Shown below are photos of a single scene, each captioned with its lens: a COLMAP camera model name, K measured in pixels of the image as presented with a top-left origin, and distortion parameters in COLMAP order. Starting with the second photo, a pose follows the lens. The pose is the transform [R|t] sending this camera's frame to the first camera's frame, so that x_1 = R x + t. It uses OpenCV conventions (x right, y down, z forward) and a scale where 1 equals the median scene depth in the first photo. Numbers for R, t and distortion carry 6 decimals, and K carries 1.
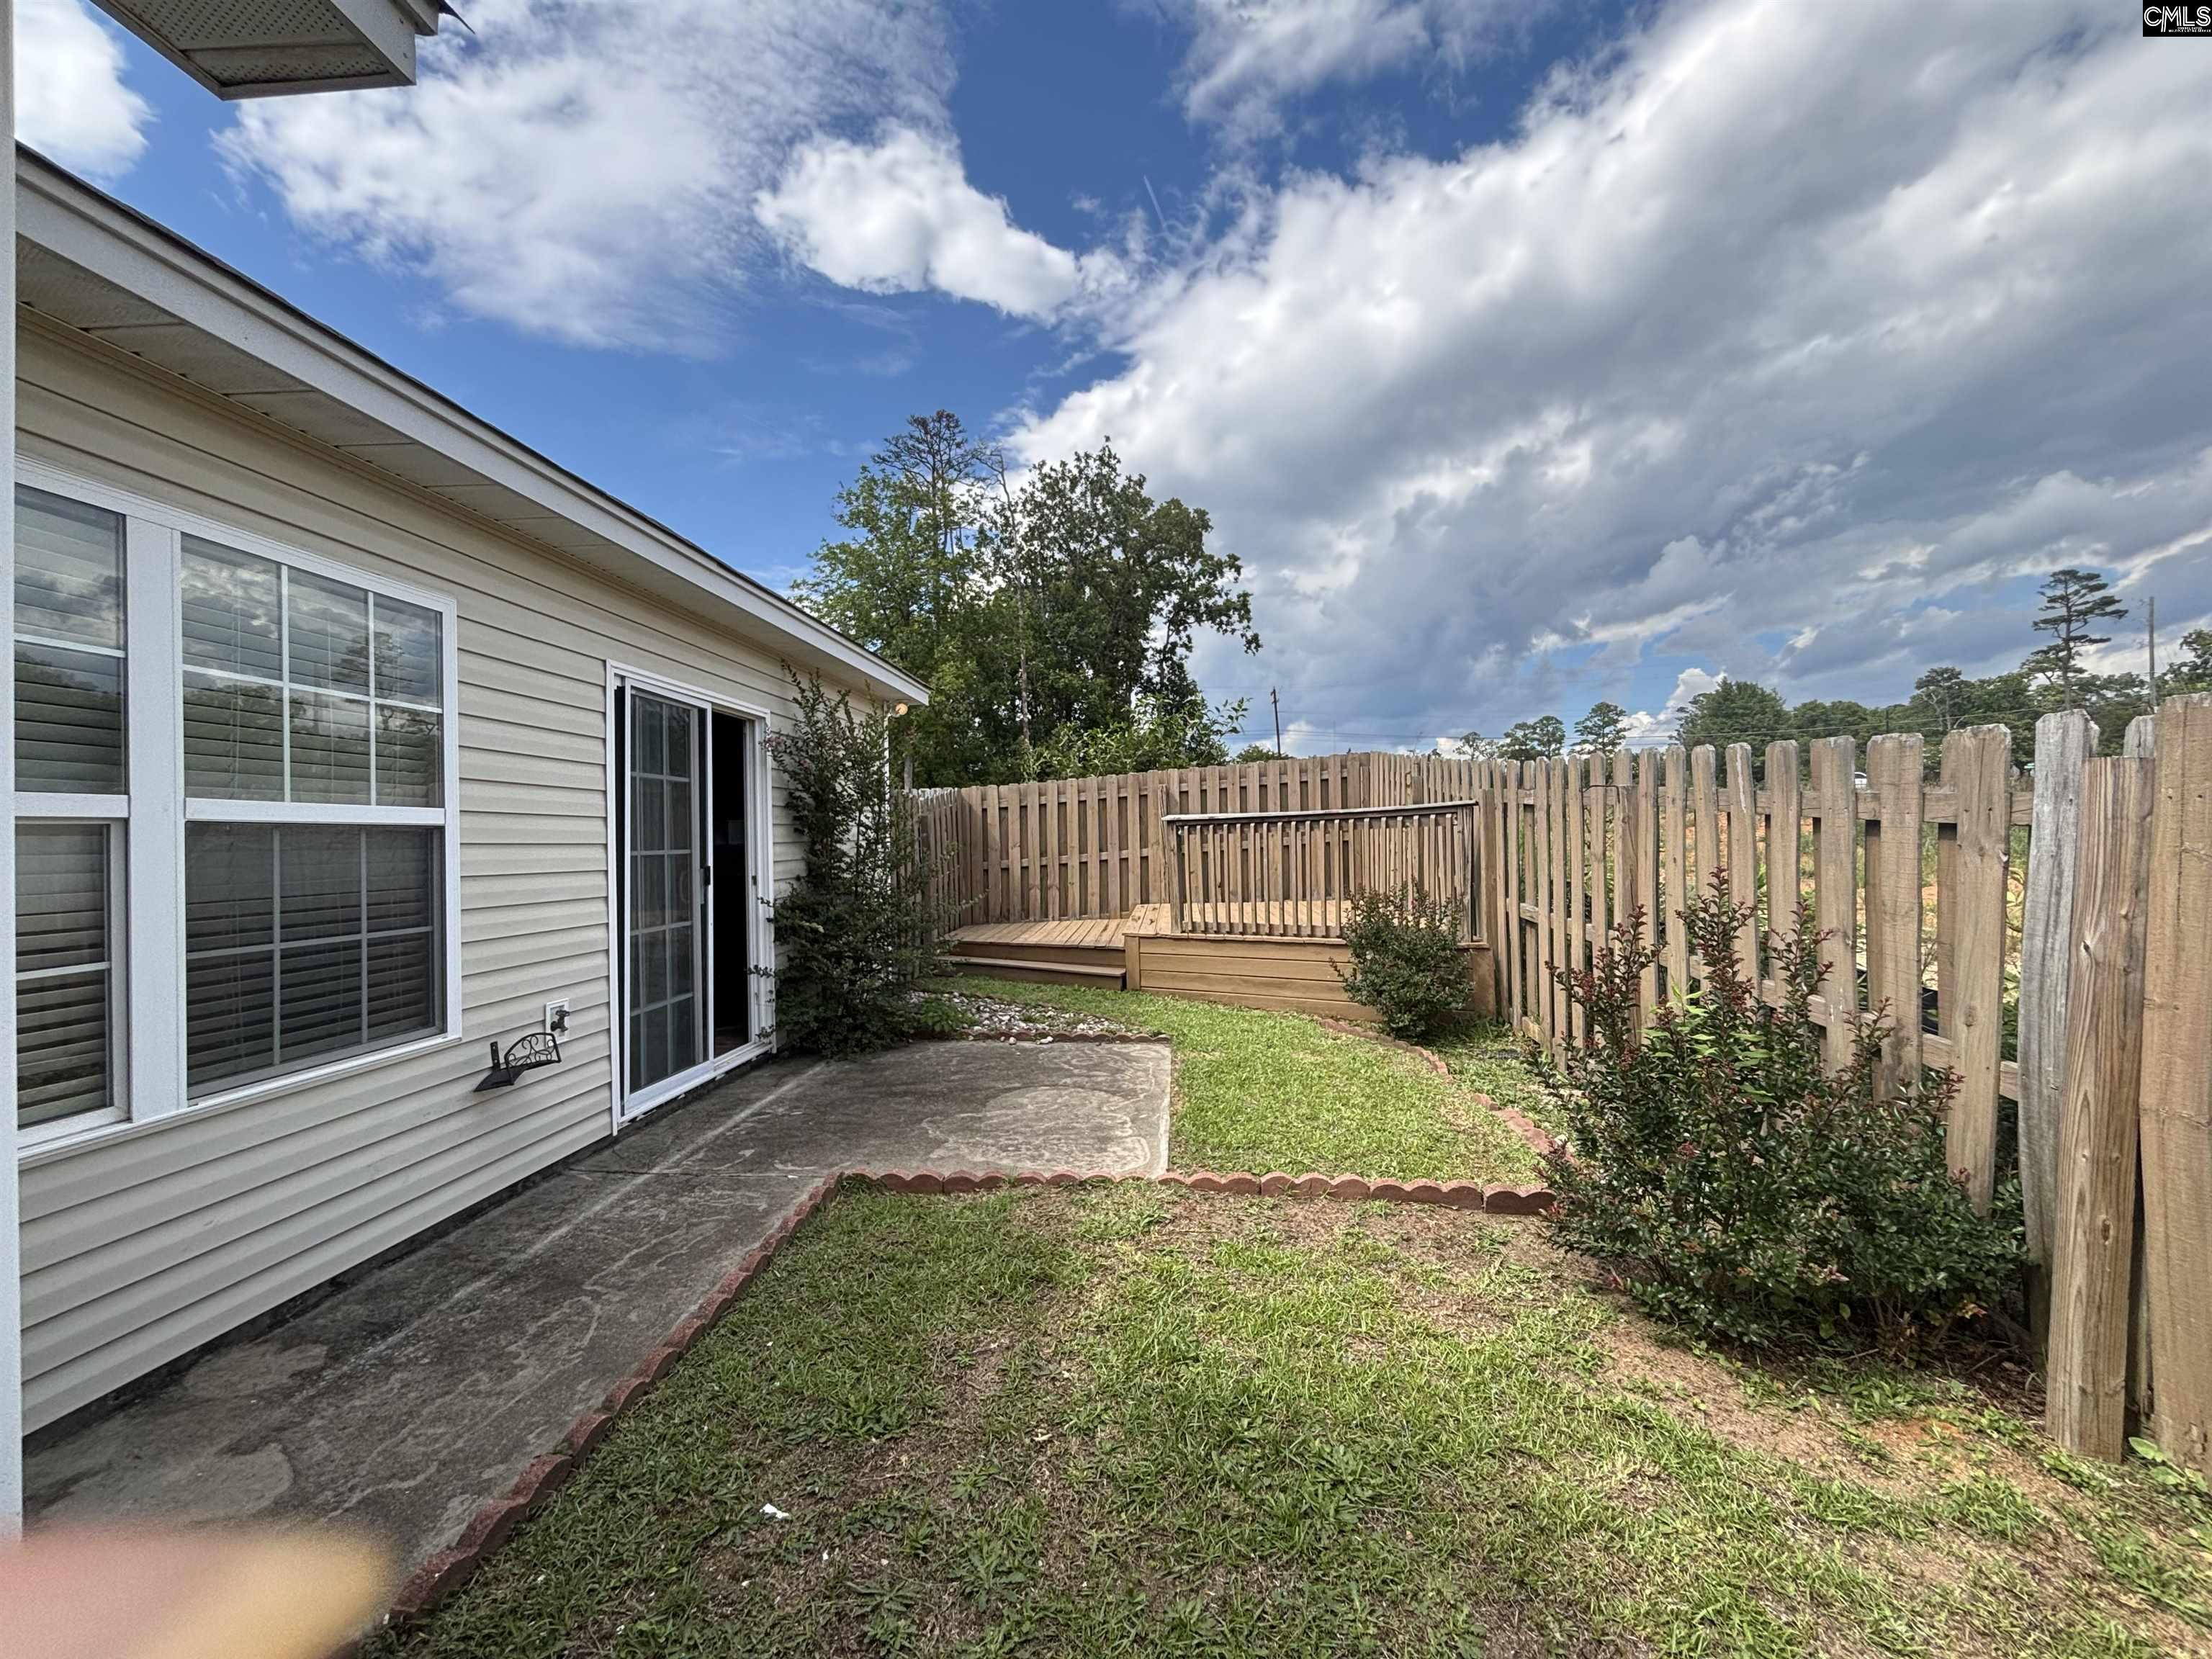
lens RADIAL K [[898.1, 0, 1094.9], [0, 898.1, 847.0], [0, 0, 1]] dist [0.002379, -0.000140]
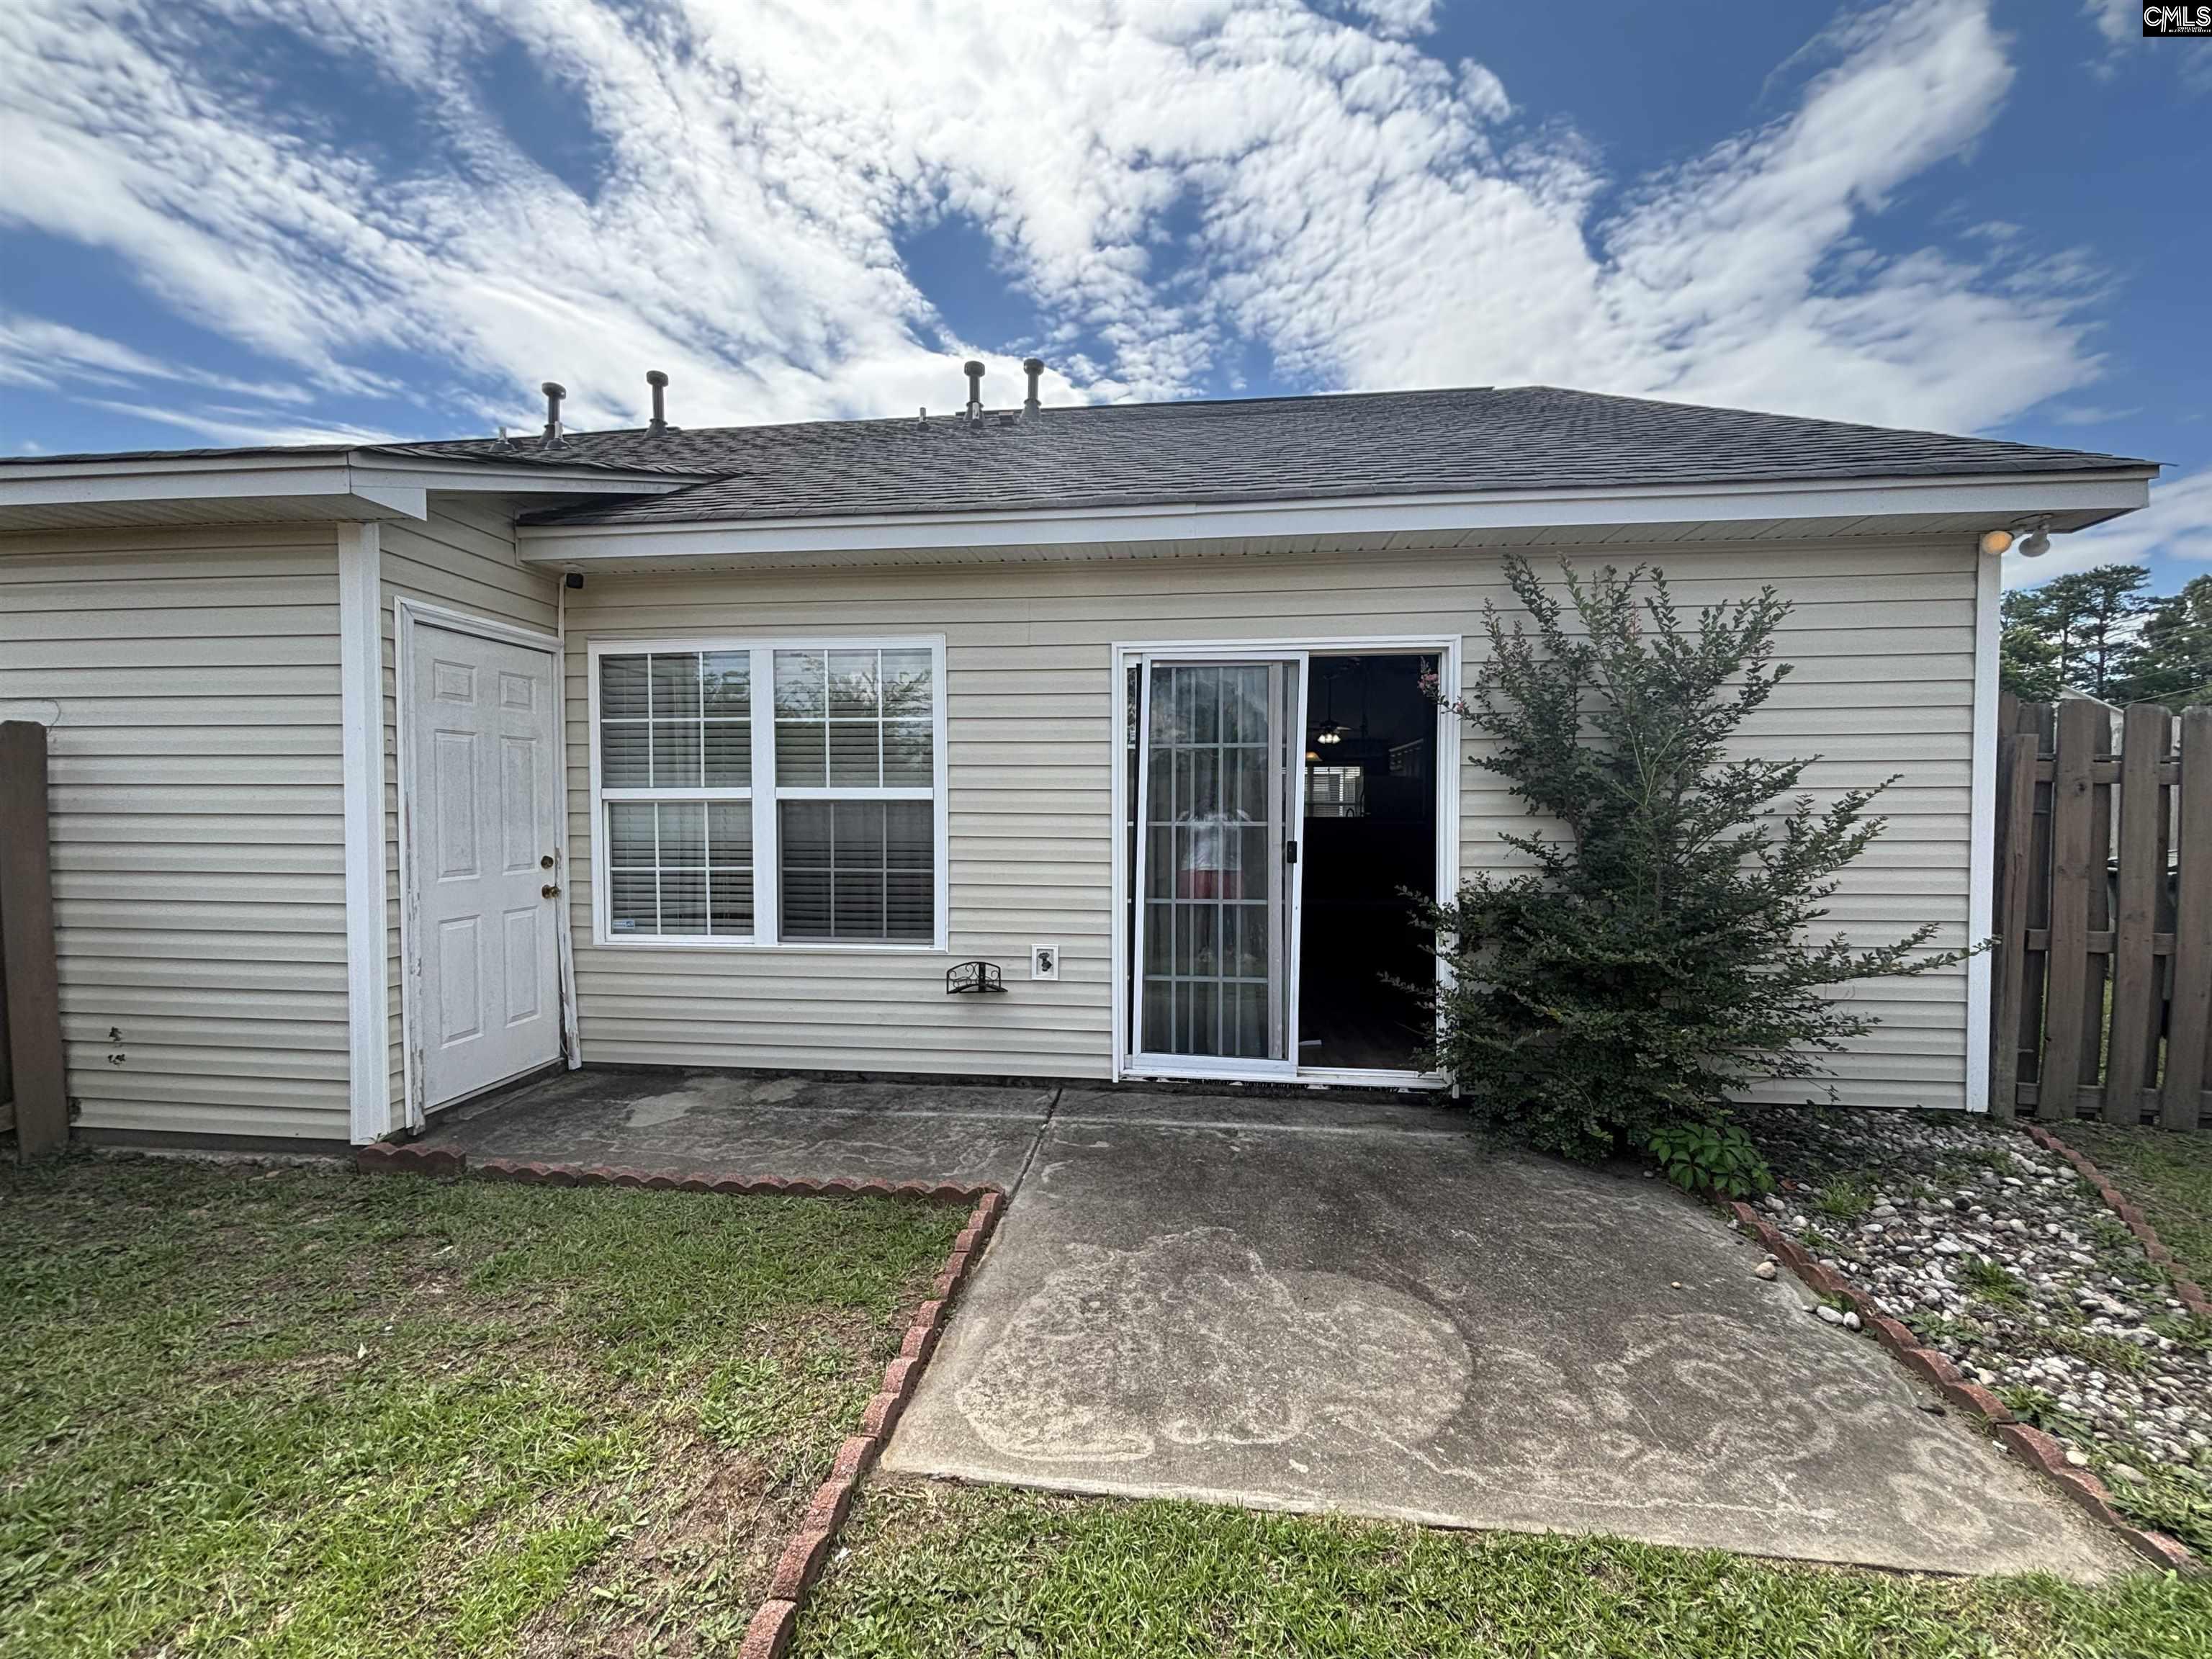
lens RADIAL K [[898.1, 0, 1099.0], [0, 898.1, 837.8], [0, 0, 1]] dist [0.002379, -0.000140]
pose [[-0.015723, 0.067711, -0.997581, 0.538836], [-0.007604, 0.997667, 0.067837, -0.048943], [0.999847, 0.008652, -0.015171, 1.010102]]
